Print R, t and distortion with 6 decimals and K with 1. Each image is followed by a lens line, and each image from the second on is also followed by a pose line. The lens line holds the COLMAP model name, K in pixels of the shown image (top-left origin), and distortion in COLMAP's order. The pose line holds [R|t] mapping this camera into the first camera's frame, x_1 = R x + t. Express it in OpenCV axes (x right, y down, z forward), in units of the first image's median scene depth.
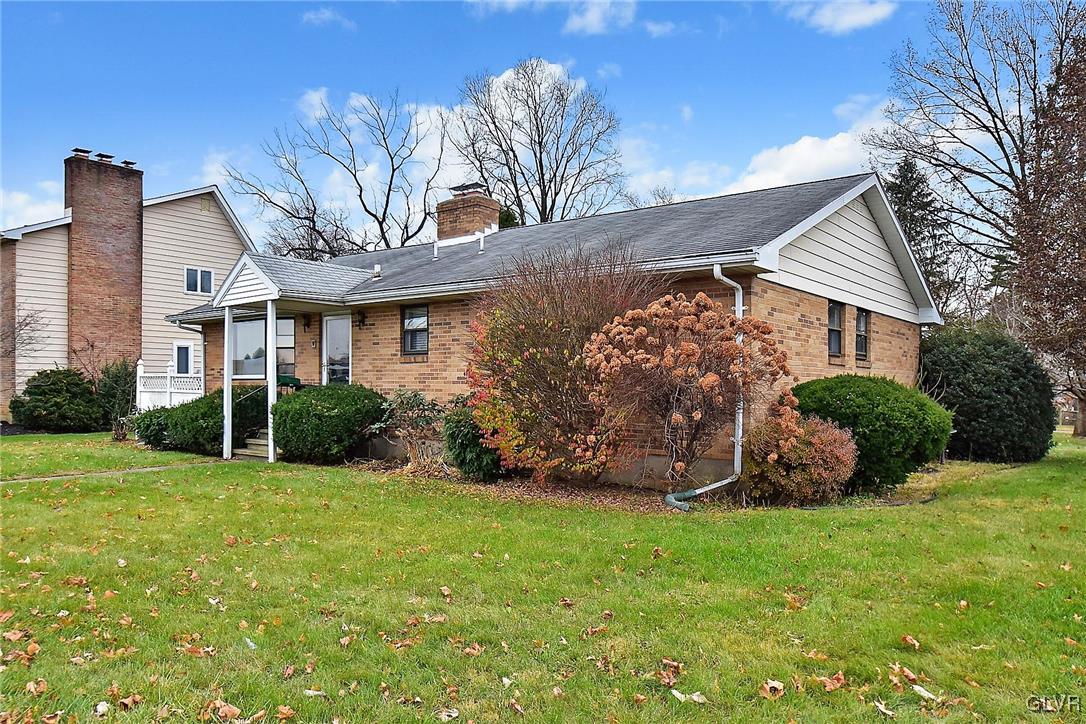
lens RADIAL K [[752.7, 0, 543.0], [0, 752.7, 362.0], [0, 0, 1]] dist [0.002856, 0.000316]
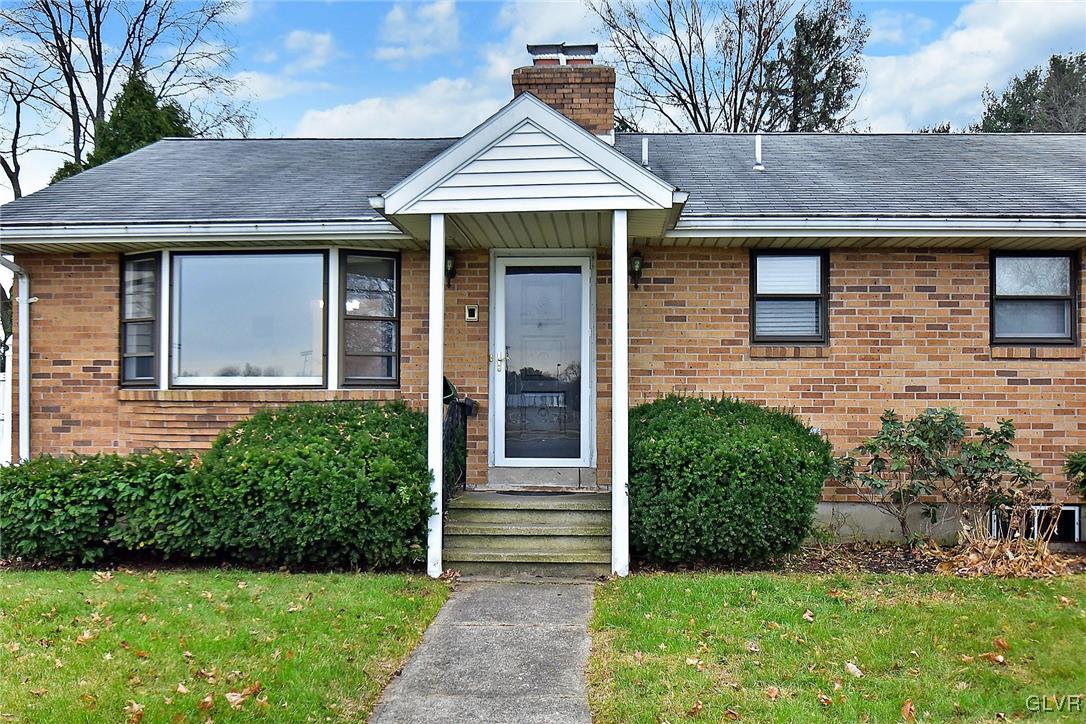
lens RADIAL K [[987.3, 0, 543.0], [0, 987.3, 362.0], [0, 0, 1]] dist [-0.001796, -0.000259]
pose [[0.820431, 0.022322, 0.571309, -0.693904], [-0.020127, 0.999746, -0.010158, 0.013729], [-0.571391, -0.003165, 0.820672, 0.517943]]
